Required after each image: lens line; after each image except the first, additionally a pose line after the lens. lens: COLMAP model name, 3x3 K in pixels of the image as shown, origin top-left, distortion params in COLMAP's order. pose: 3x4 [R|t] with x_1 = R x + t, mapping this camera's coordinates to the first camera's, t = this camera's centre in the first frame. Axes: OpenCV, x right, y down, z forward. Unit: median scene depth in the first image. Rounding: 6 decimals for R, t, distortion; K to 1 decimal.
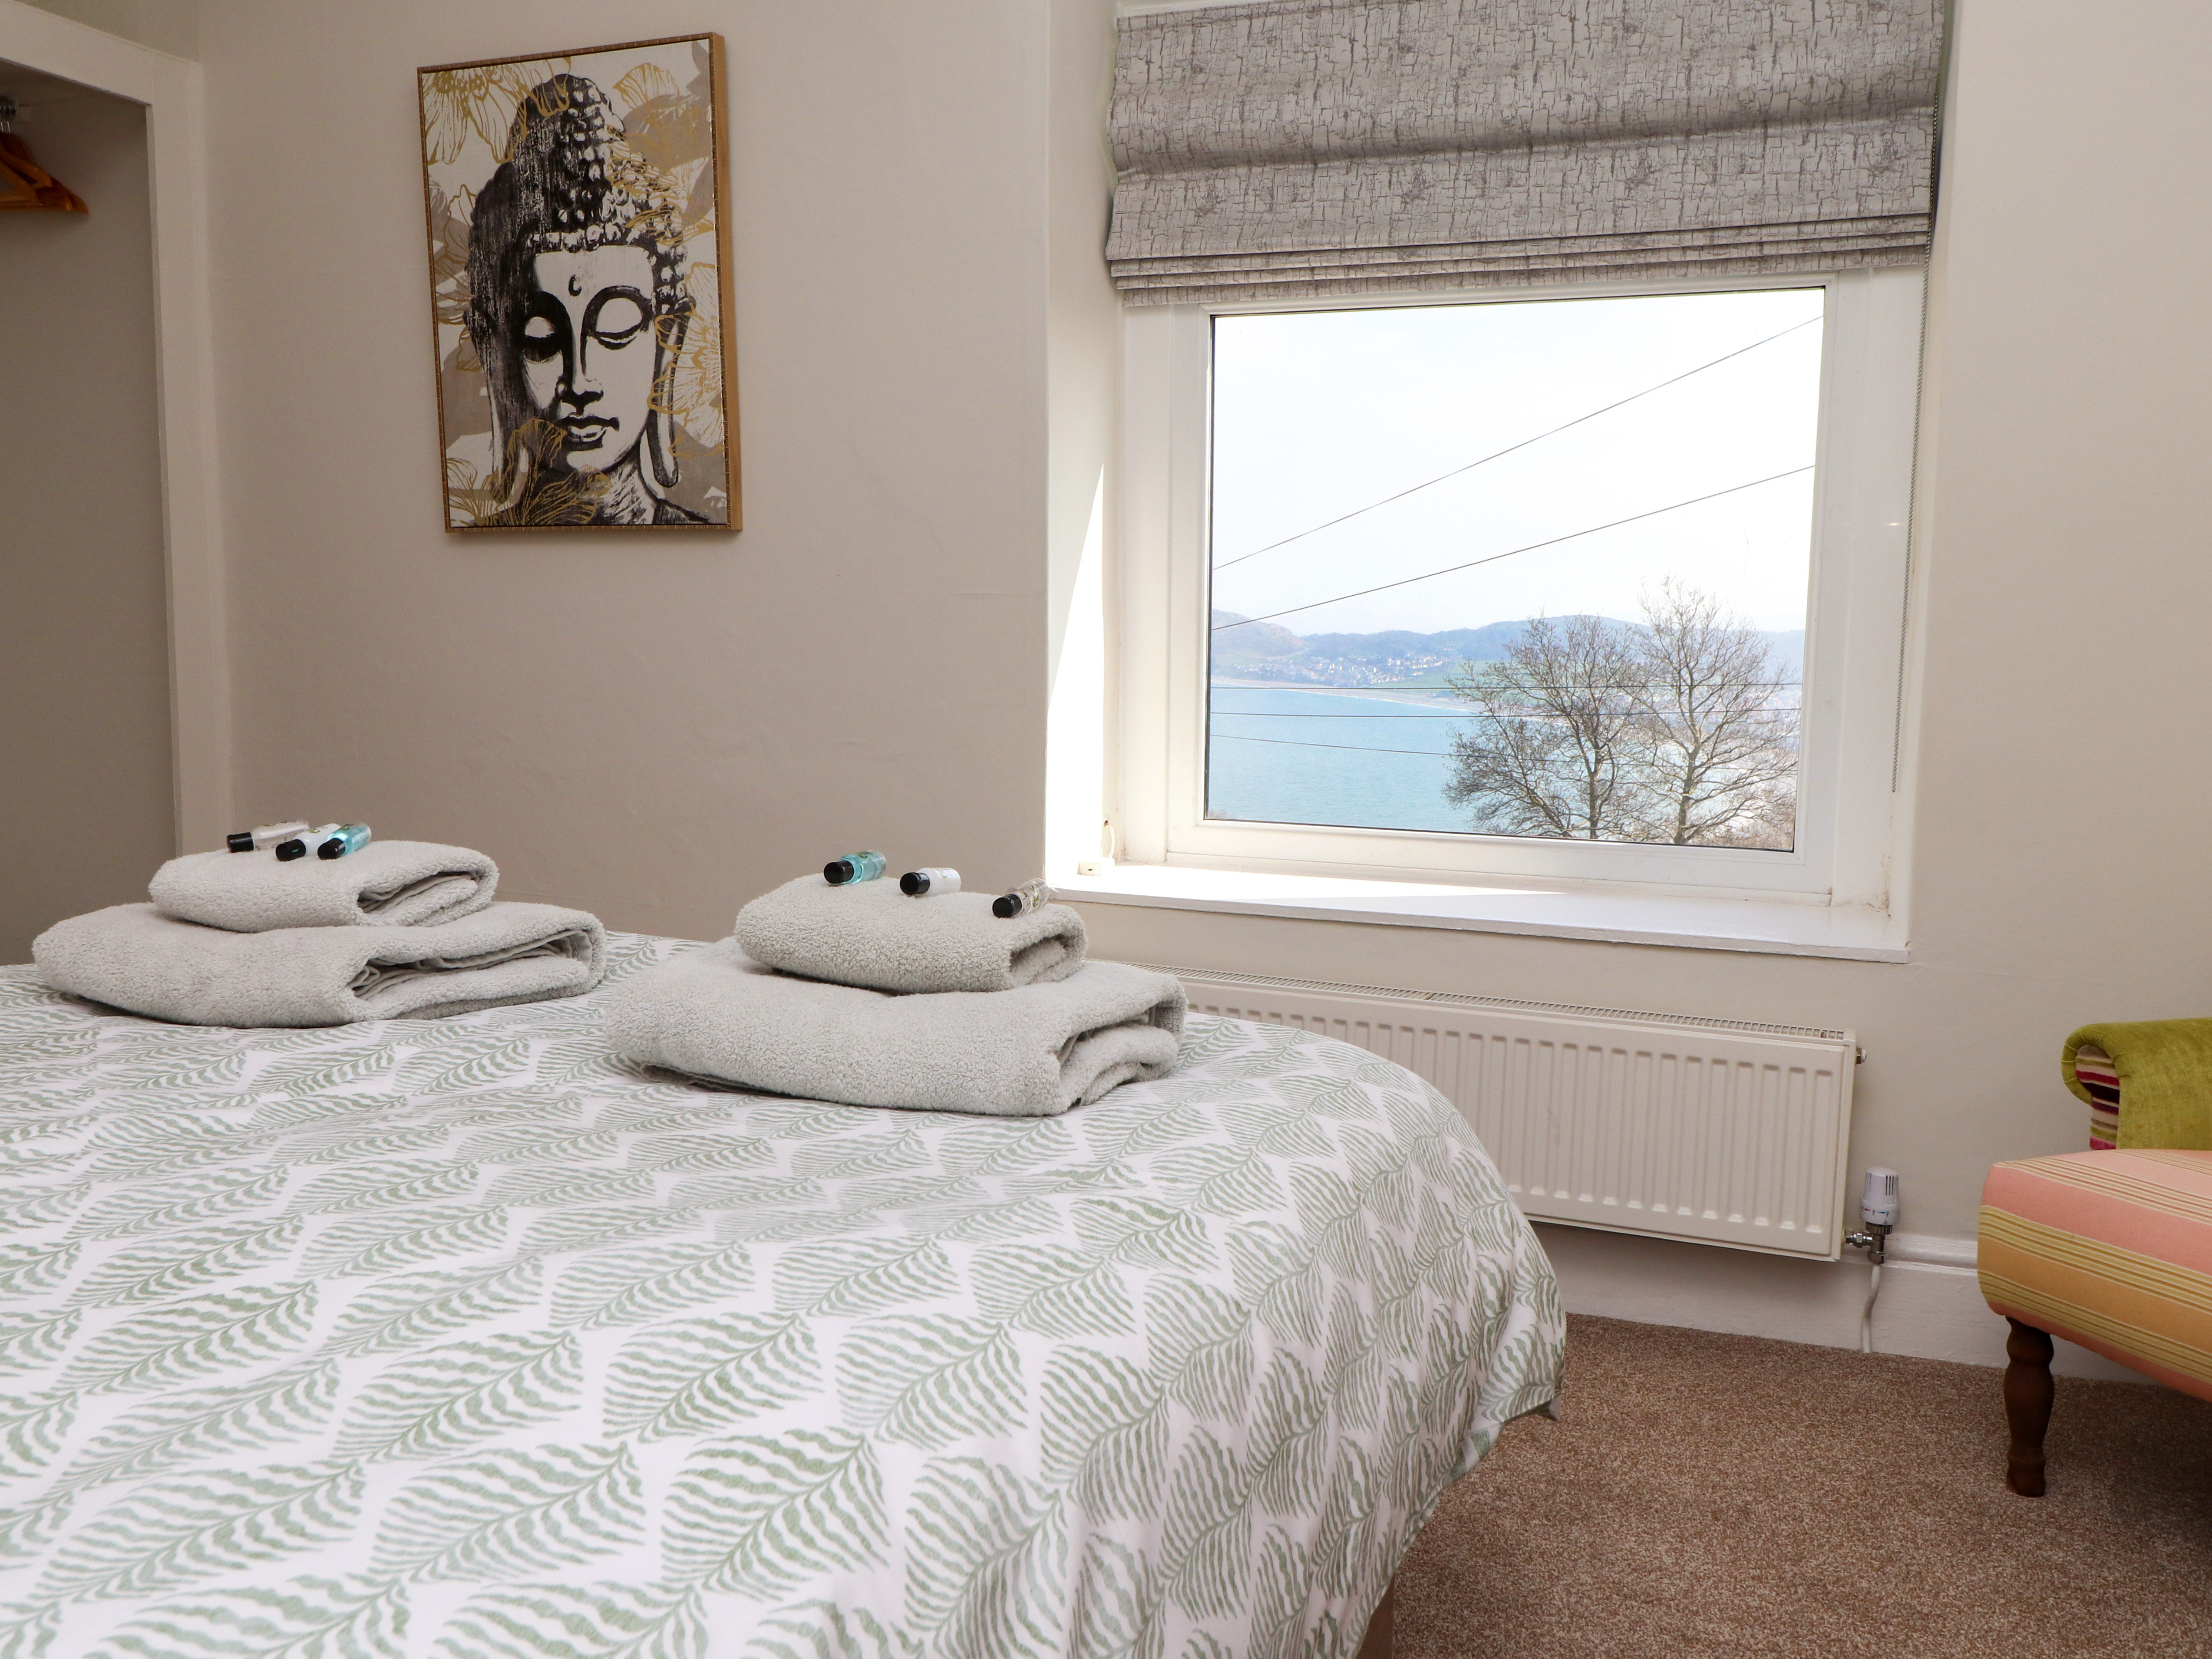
lens RADIAL K [[1820.0, 0, 1103.5], [0, 1820.0, 810.5], [0, 0, 1]] dist [0.011325, -0.008273]
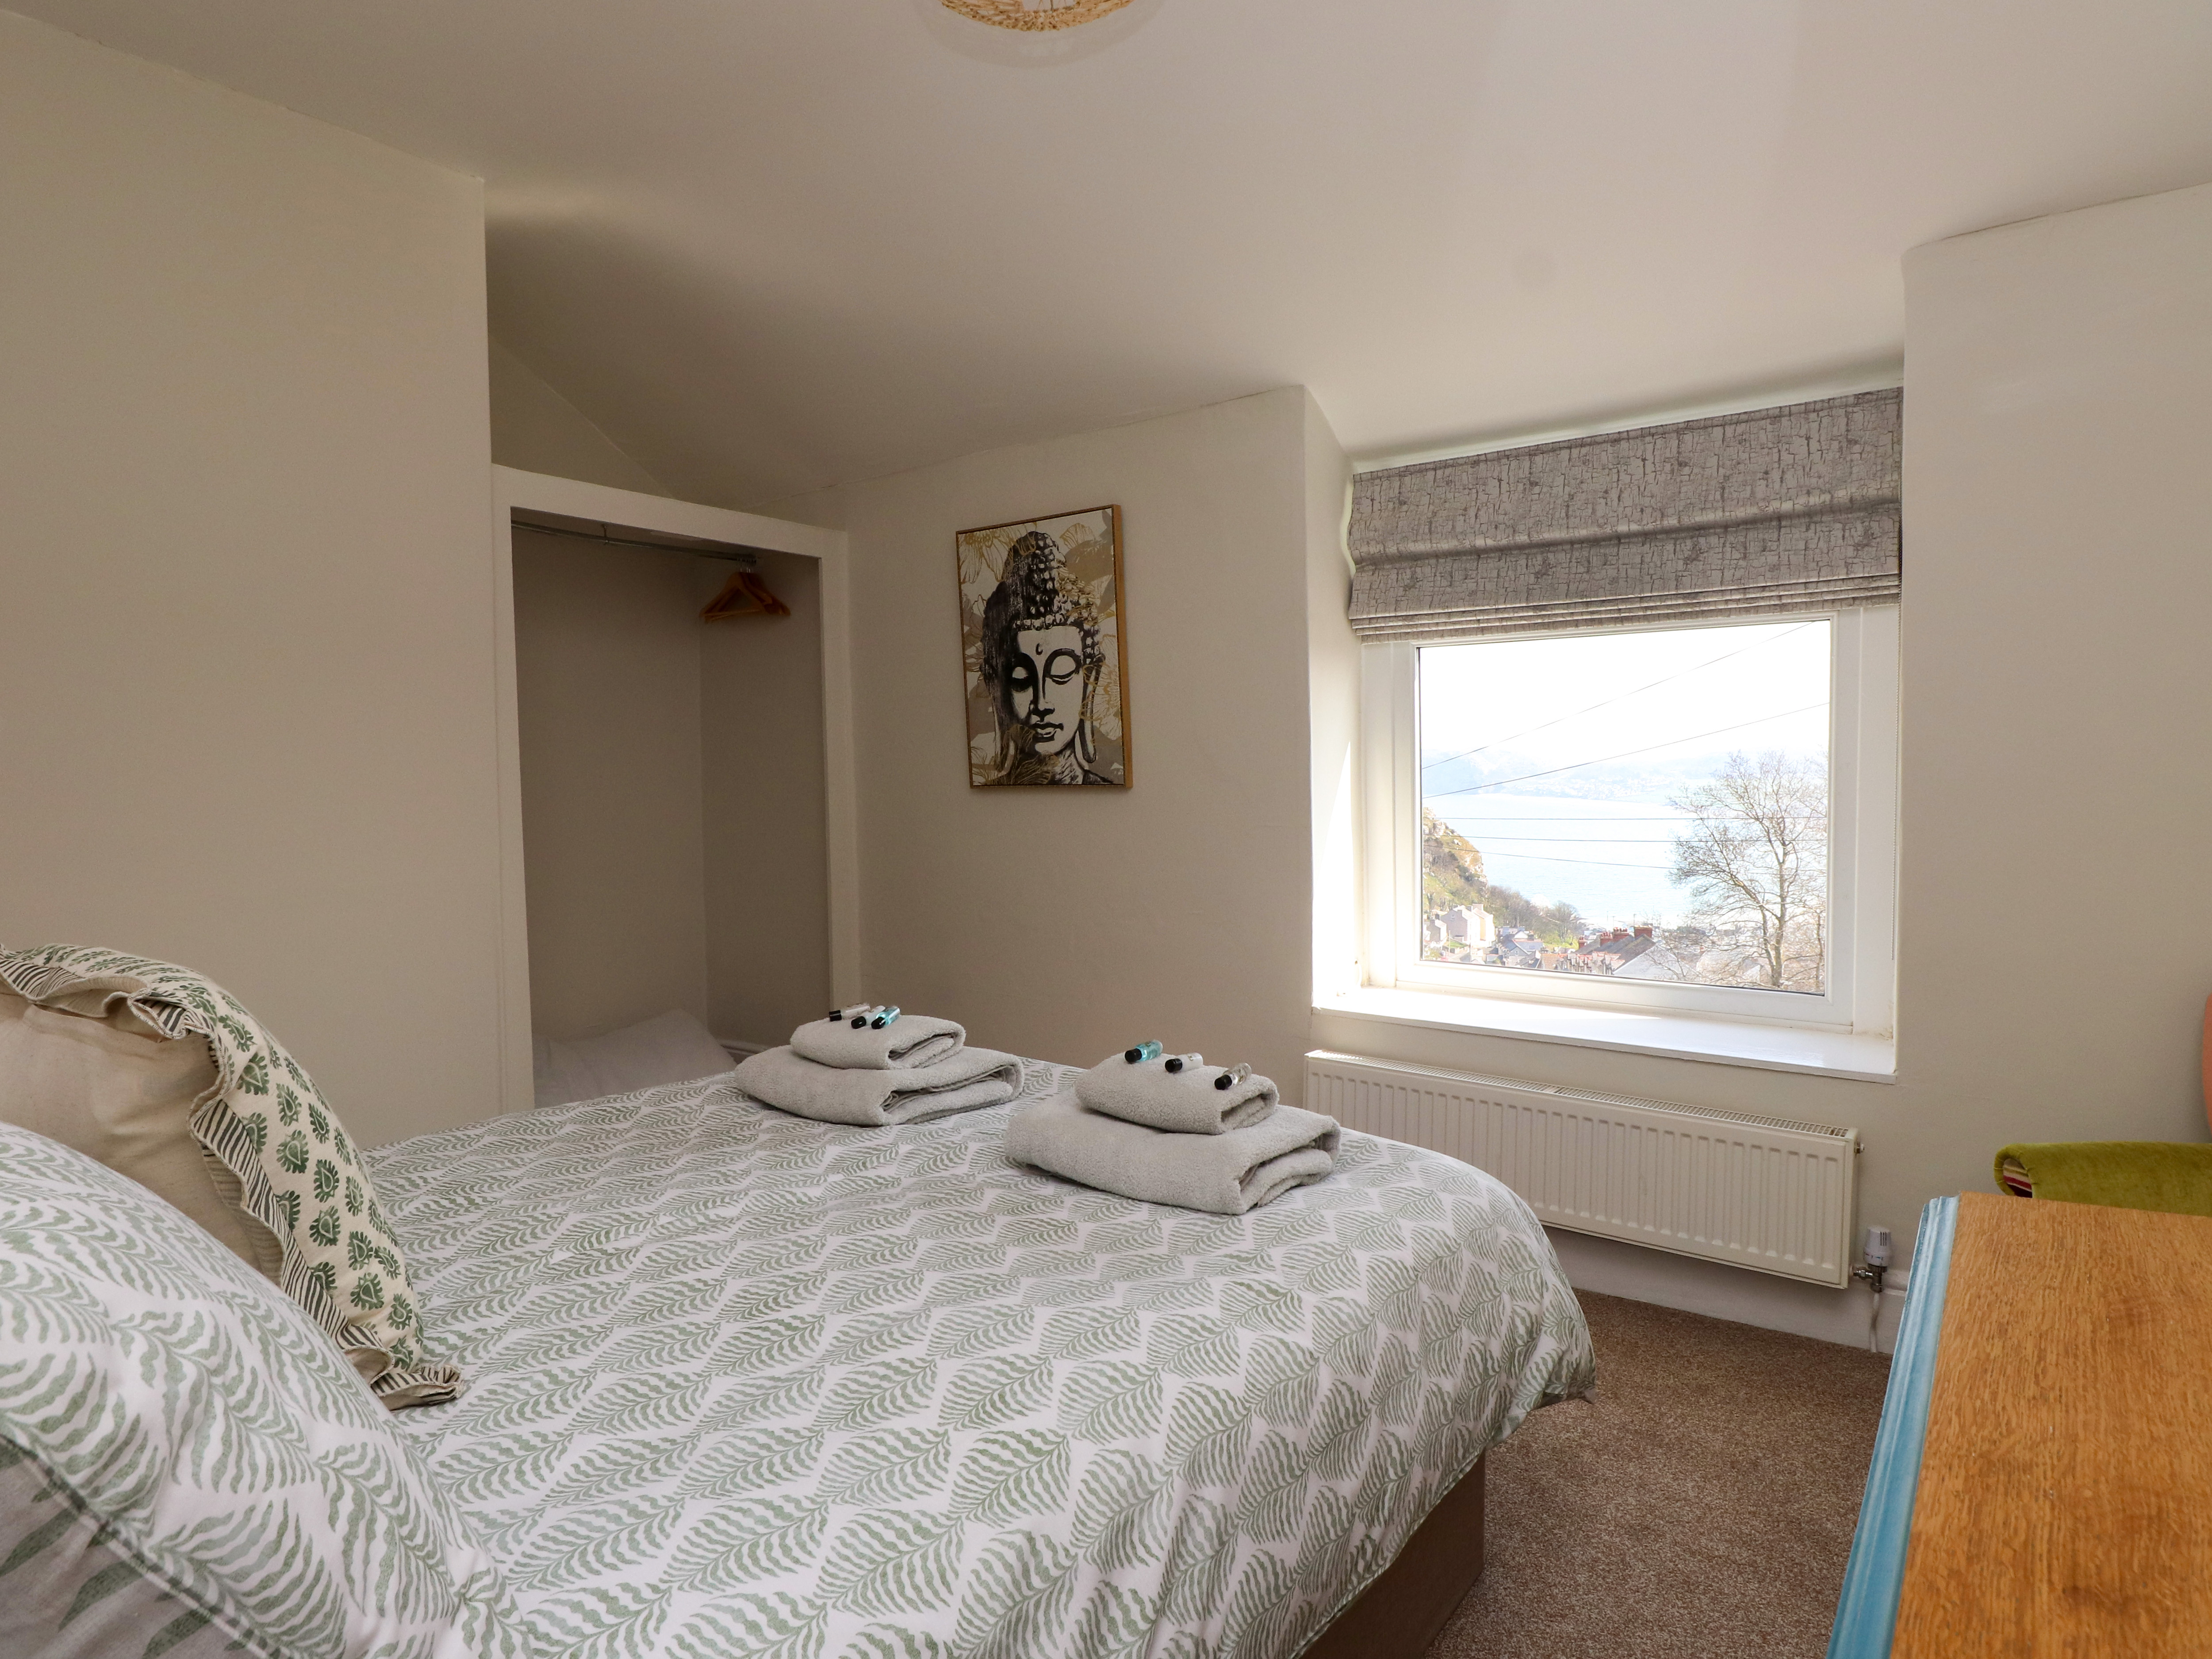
lens RADIAL K [[1192.5, 0, 1134.1], [0, 1192.5, 817.7], [0, 0, 1]] dist [0.004714, -0.019182]
pose [[0.970555, -0.012769, -0.240539, 0.149757], [0.000143, 0.998624, -0.052438, -0.147720], [0.240878, 0.050859, 0.969222, -0.152844]]
